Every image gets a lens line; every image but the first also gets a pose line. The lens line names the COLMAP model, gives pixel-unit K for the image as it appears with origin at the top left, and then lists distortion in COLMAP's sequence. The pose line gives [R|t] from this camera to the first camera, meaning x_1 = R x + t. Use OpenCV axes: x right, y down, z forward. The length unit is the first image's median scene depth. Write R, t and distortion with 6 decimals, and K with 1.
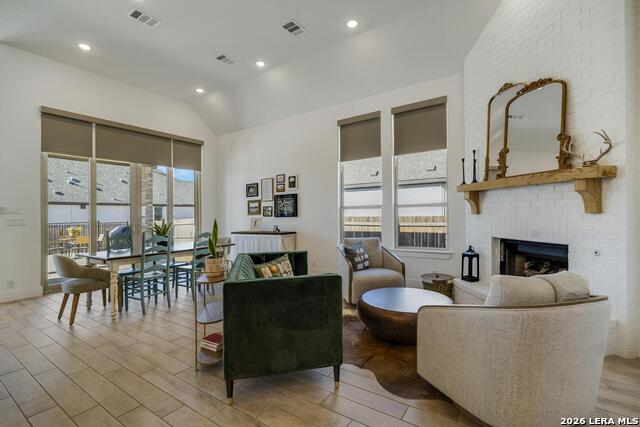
lens RADIAL K [[304.9, 0, 322.1], [0, 304.9, 208.8], [0, 0, 1]] dist [-0.000445, -0.000147]
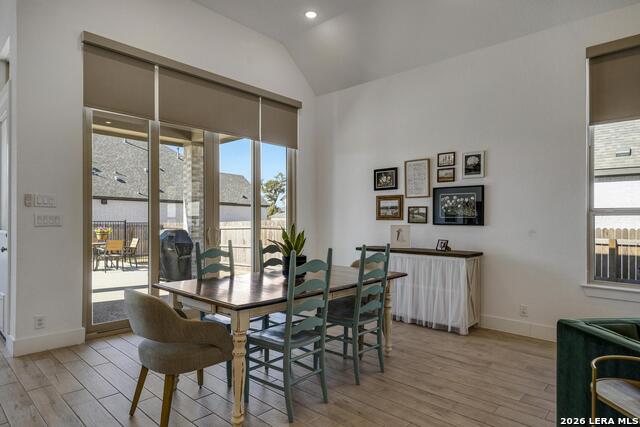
lens RADIAL K [[379.1, 0, 319.1], [0, 379.1, 219.5], [0, 0, 1]] dist [0.000276, 0.000428]
pose [[0.990857, 0.028146, -0.131951, -0.271354], [-0.025179, 0.999392, 0.024103, 0.004920], [0.132549, -0.020561, 0.990963, 0.239302]]
